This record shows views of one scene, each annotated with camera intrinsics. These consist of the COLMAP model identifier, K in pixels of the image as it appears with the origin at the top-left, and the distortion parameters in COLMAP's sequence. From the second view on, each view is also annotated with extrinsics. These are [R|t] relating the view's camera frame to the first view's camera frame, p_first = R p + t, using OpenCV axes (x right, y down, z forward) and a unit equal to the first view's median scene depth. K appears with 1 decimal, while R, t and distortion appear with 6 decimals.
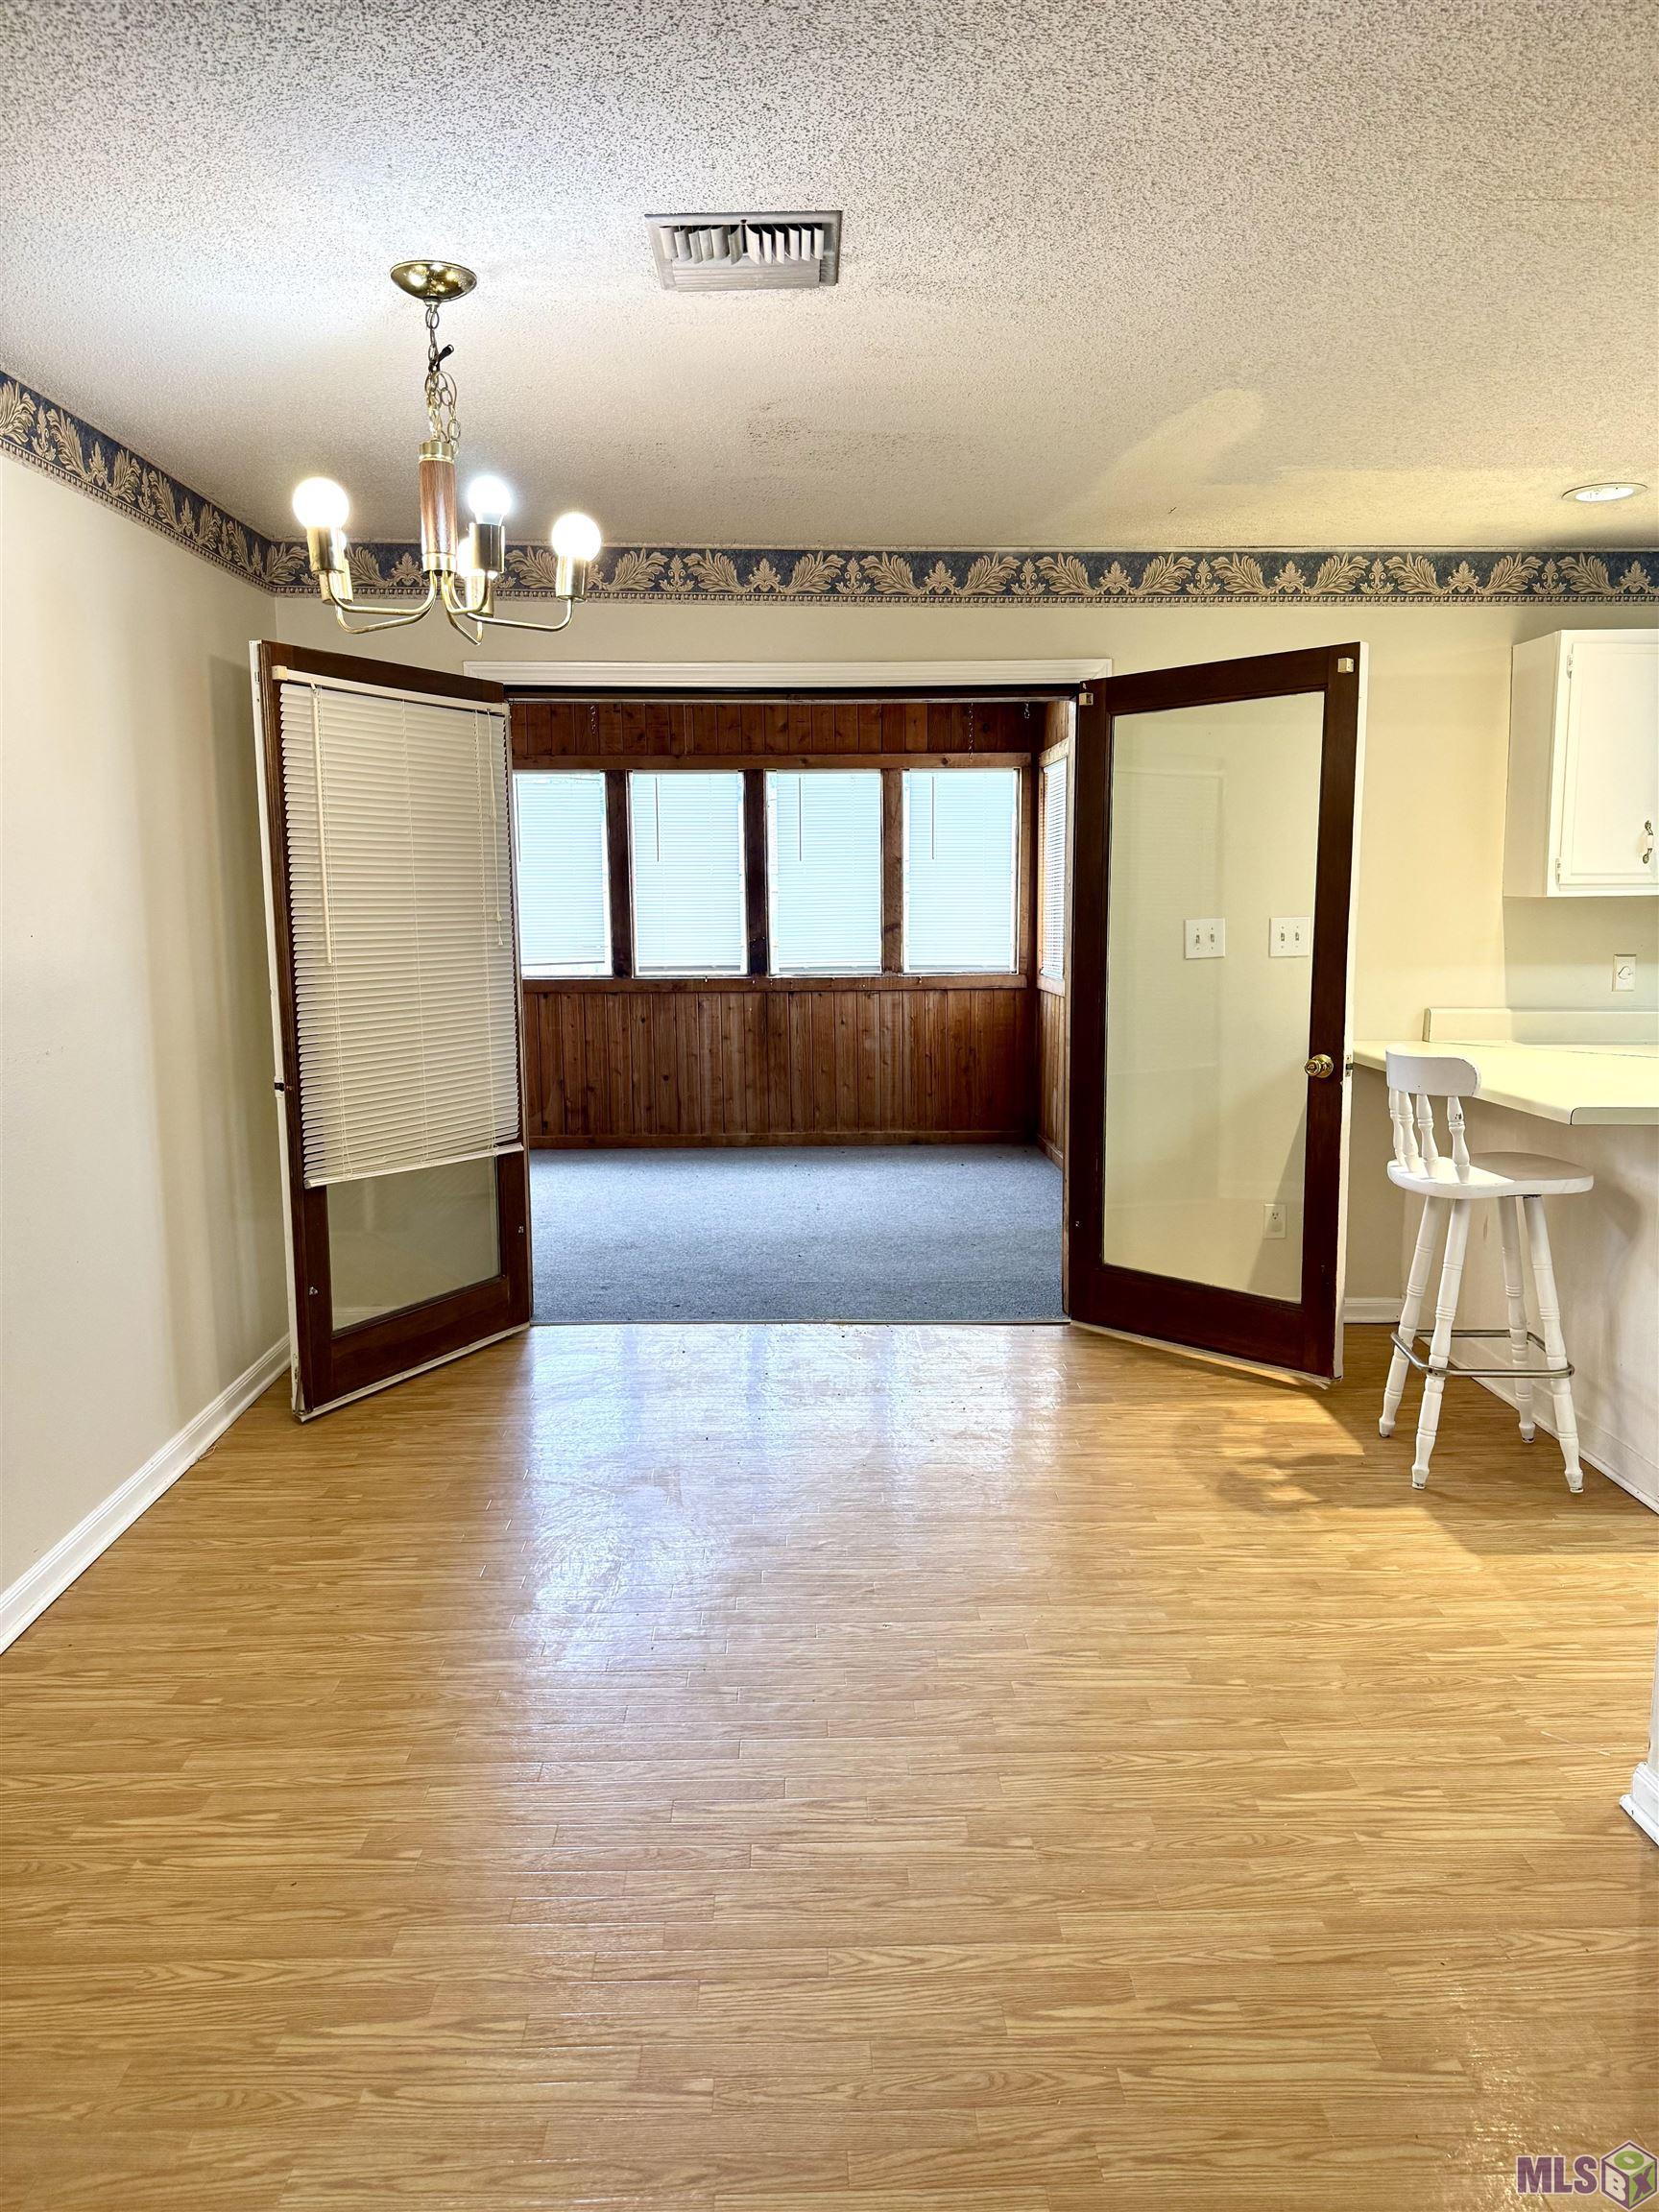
lens RADIAL K [[1546.1, 0, 829.5], [0, 1546.1, 1106.0], [0, 0, 1]] dist [0.130927, -0.277329]
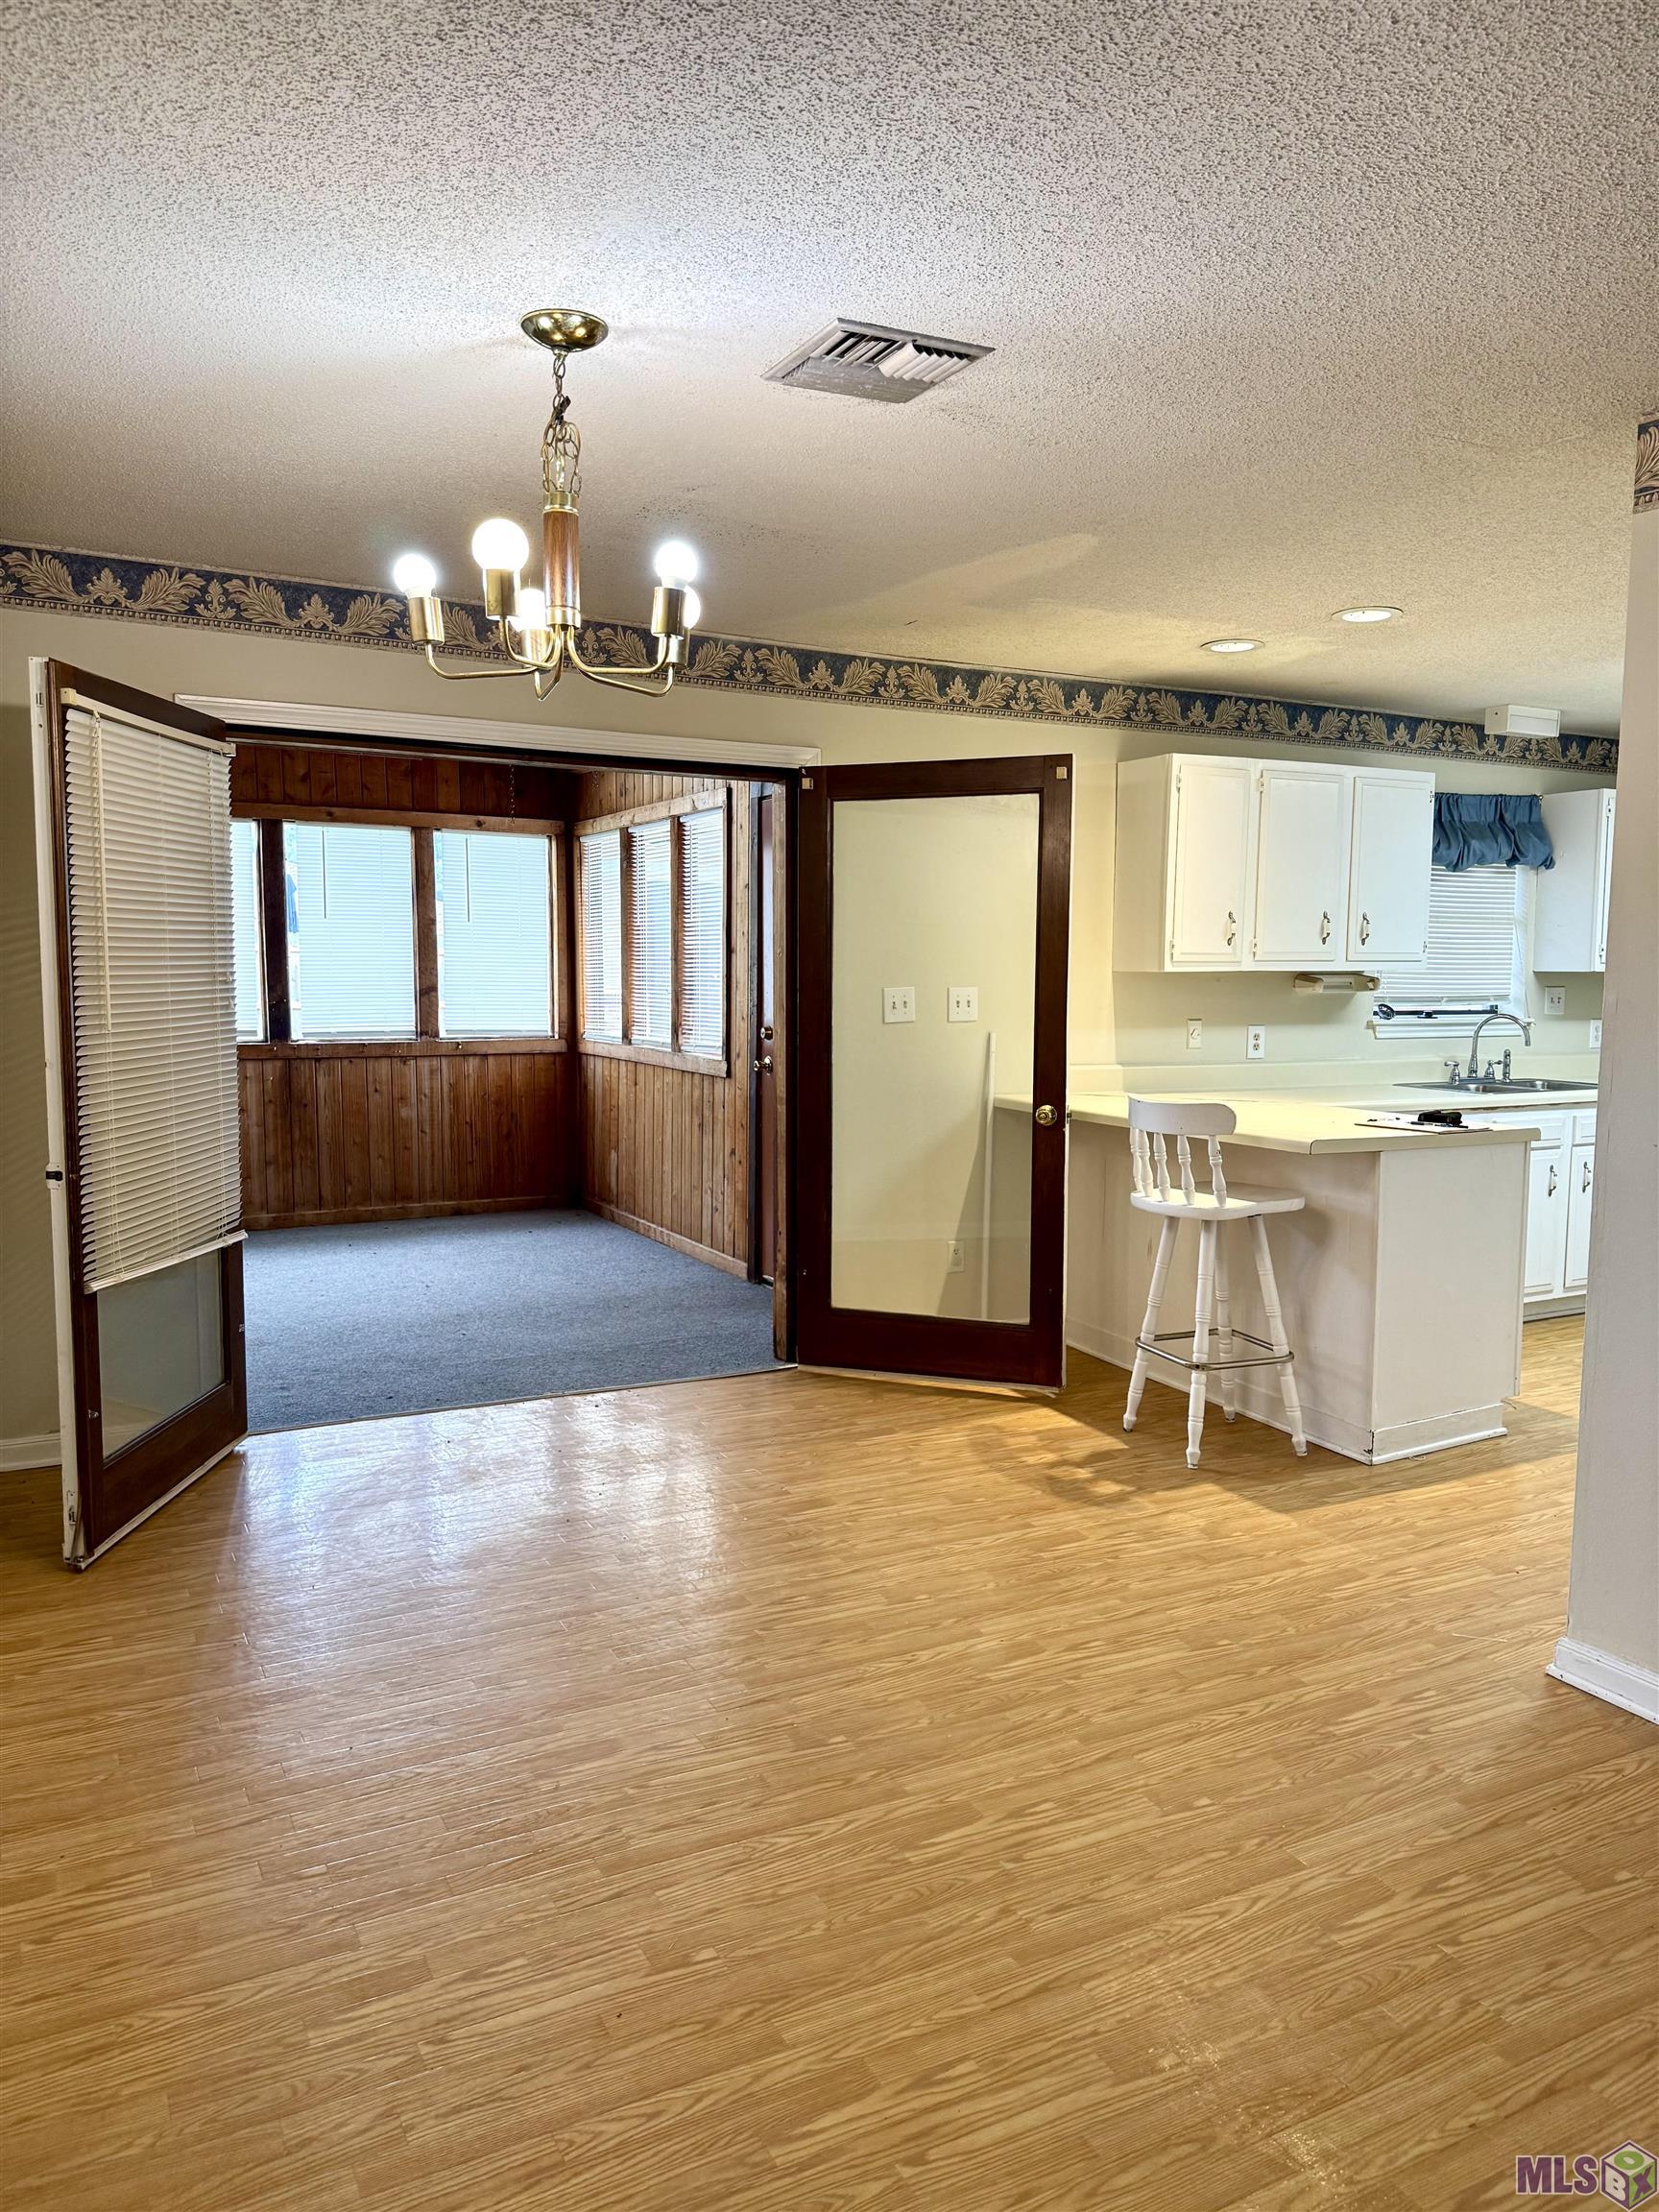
lens RADIAL K [[1547.7, 0, 829.5], [0, 1547.7, 1106.0], [0, 0, 1]] dist [0.193951, -0.403630]
pose [[0.893882, -0.027230, 0.447474, -0.309539], [0.045840, 0.998474, -0.030811, -0.004196], [-0.445952, 0.048054, 0.893766, 0.038757]]
